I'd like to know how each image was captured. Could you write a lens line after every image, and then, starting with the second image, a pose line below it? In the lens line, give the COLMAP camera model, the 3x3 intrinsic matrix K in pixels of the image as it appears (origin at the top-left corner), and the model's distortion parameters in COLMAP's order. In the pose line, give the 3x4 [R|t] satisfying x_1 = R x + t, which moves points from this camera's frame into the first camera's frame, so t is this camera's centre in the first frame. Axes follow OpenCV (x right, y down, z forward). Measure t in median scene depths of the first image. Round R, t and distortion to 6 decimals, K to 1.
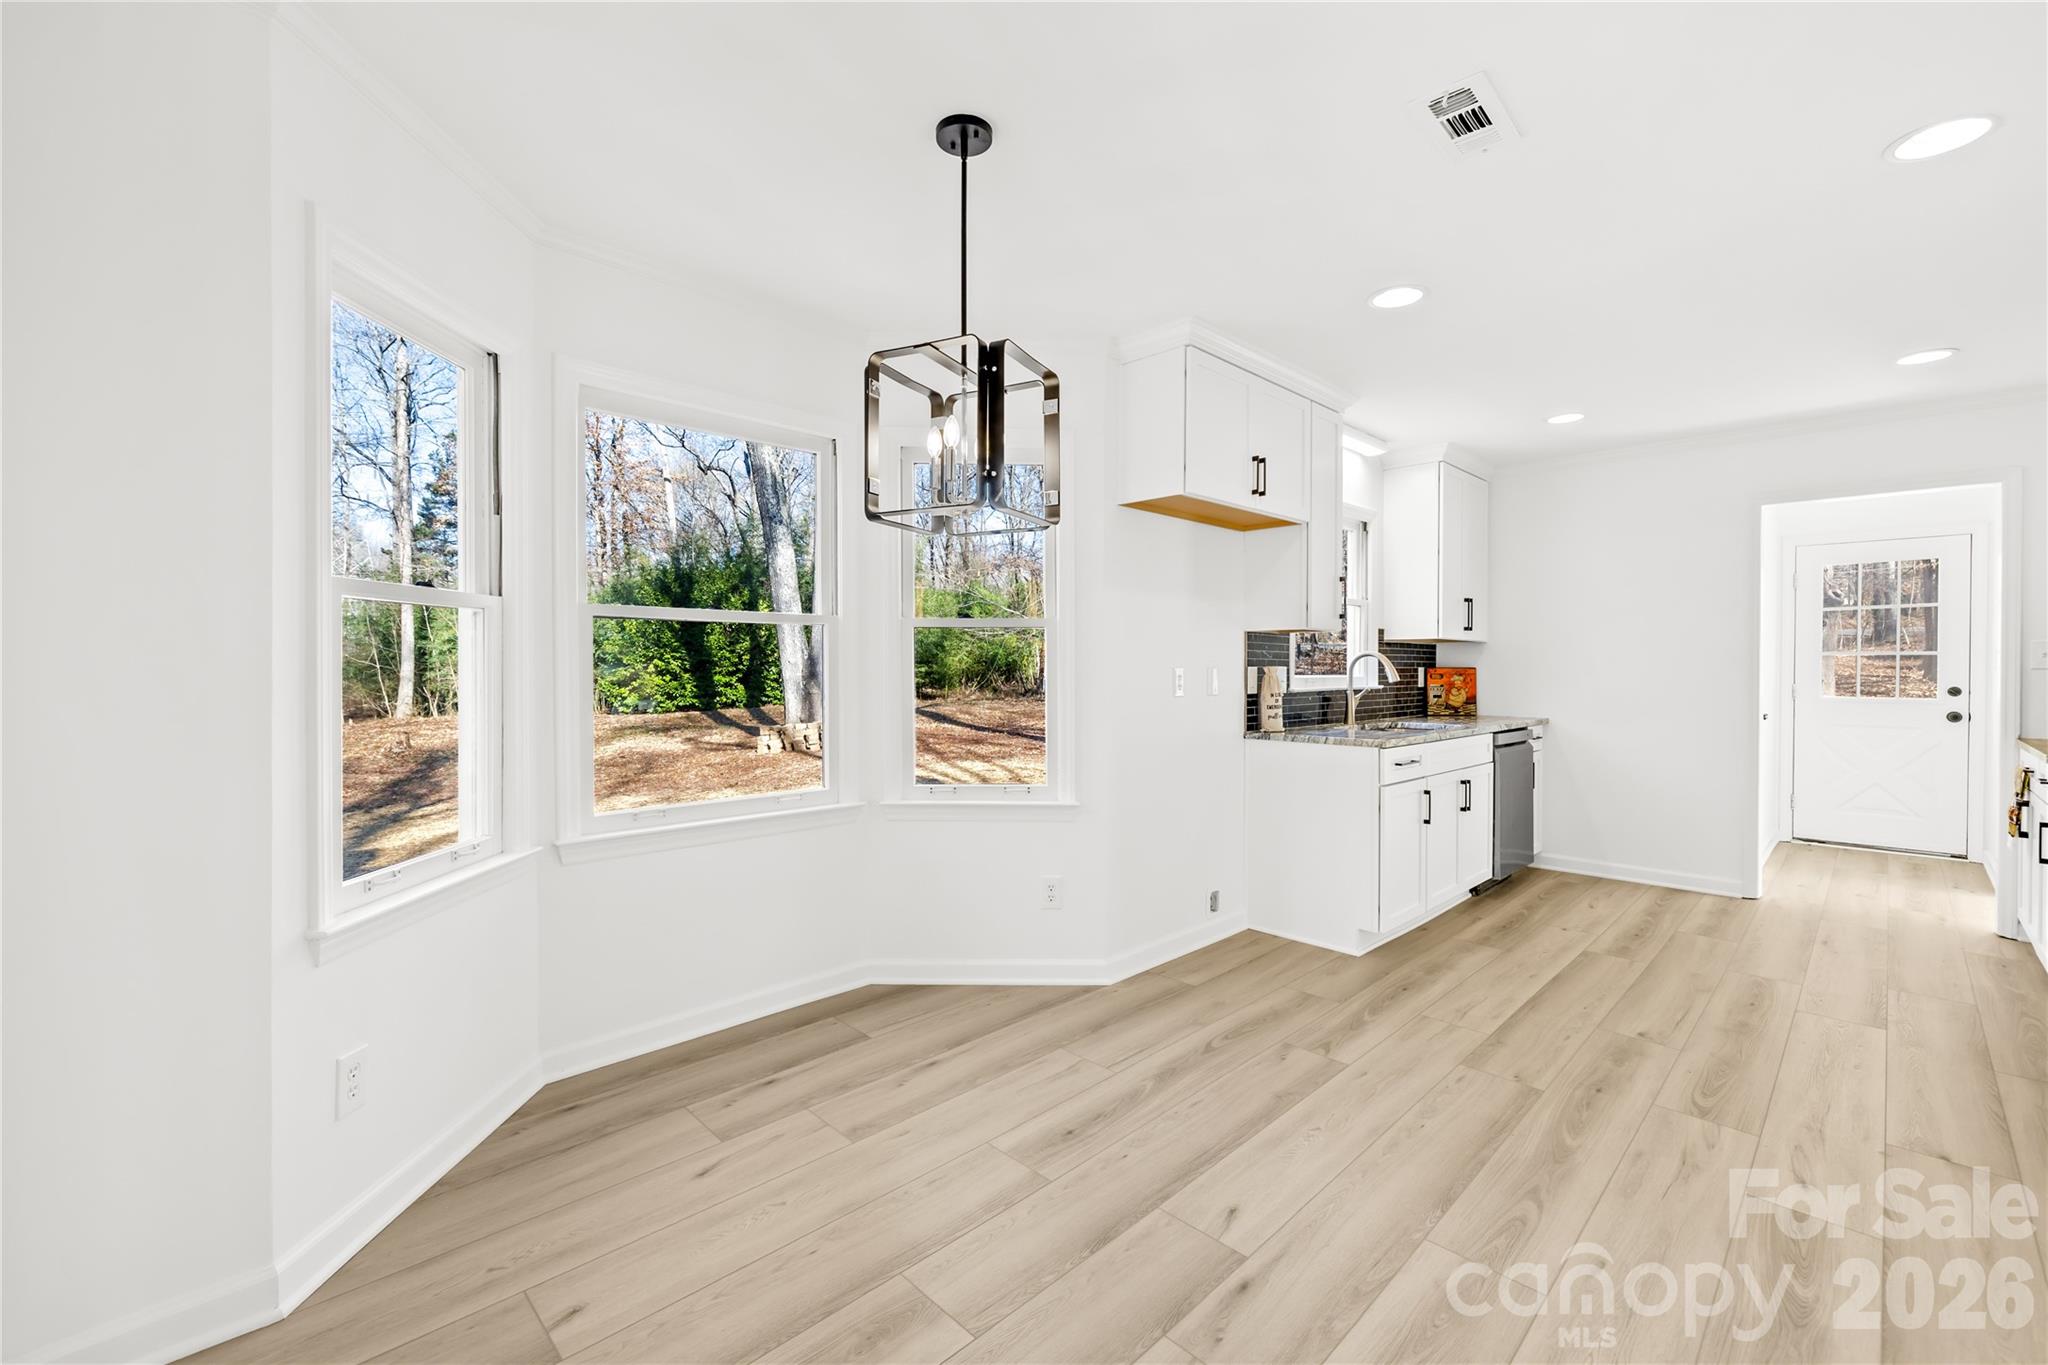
lens RADIAL K [[863.9, 0, 1006.3], [0, 863.9, 676.6], [0, 0, 1]] dist [0.003089, 0.000218]
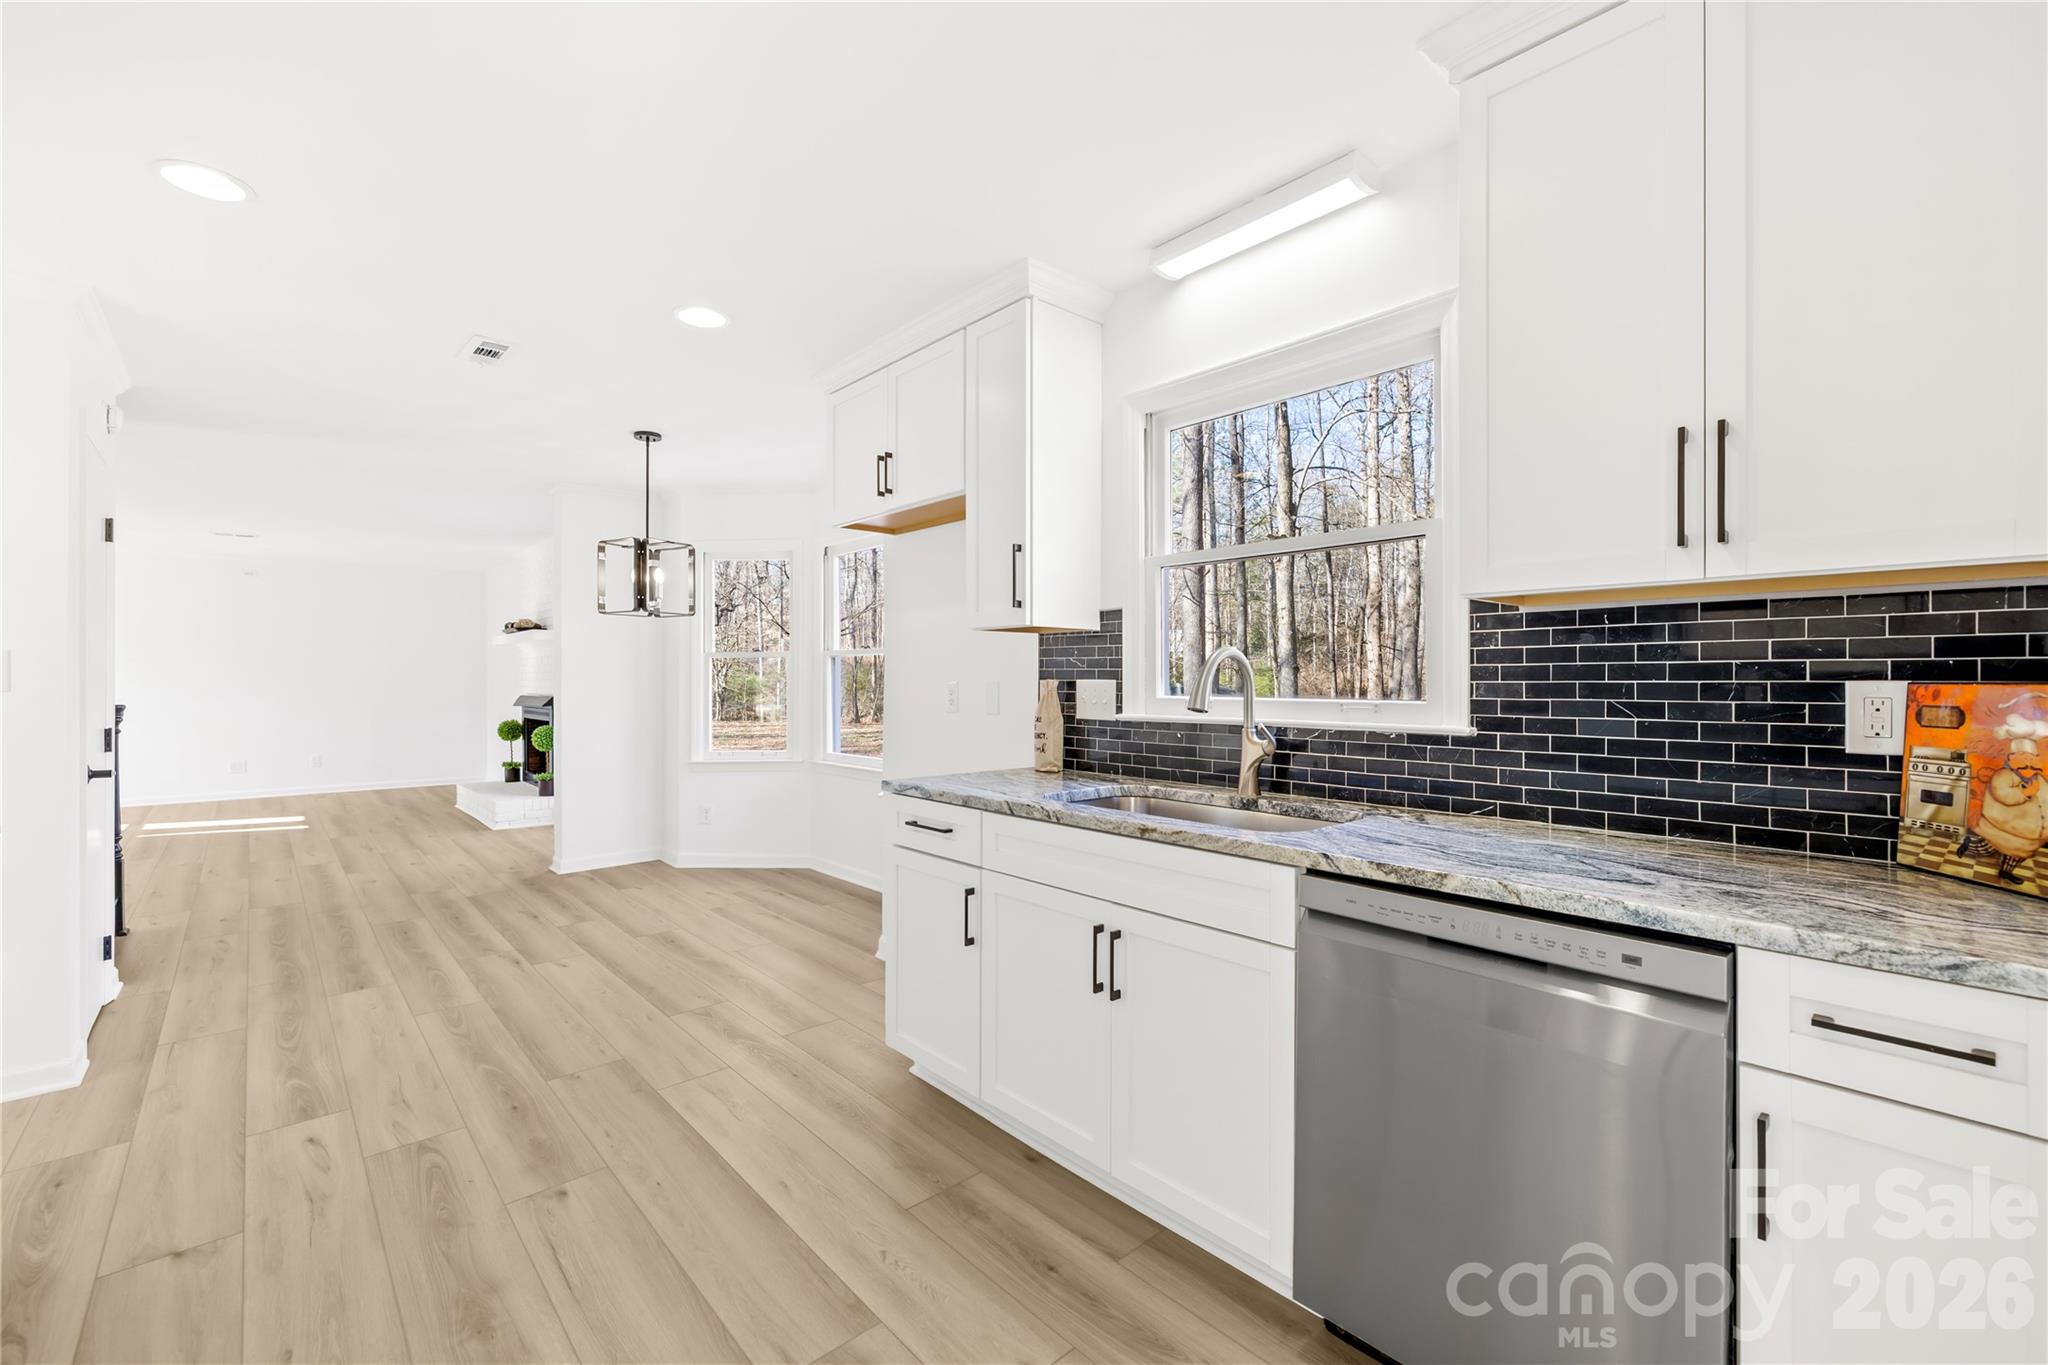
lens RADIAL K [[863.9, 0, 1013.0], [0, 863.9, 676.8], [0, 0, 1]] dist [0.003089, 0.000218]
pose [[-0.052518, -0.005254, -0.998606, 1.511617], [-0.010139, 0.999937, -0.004728, -0.015456], [0.998568, 0.009876, -0.052568, 1.484425]]
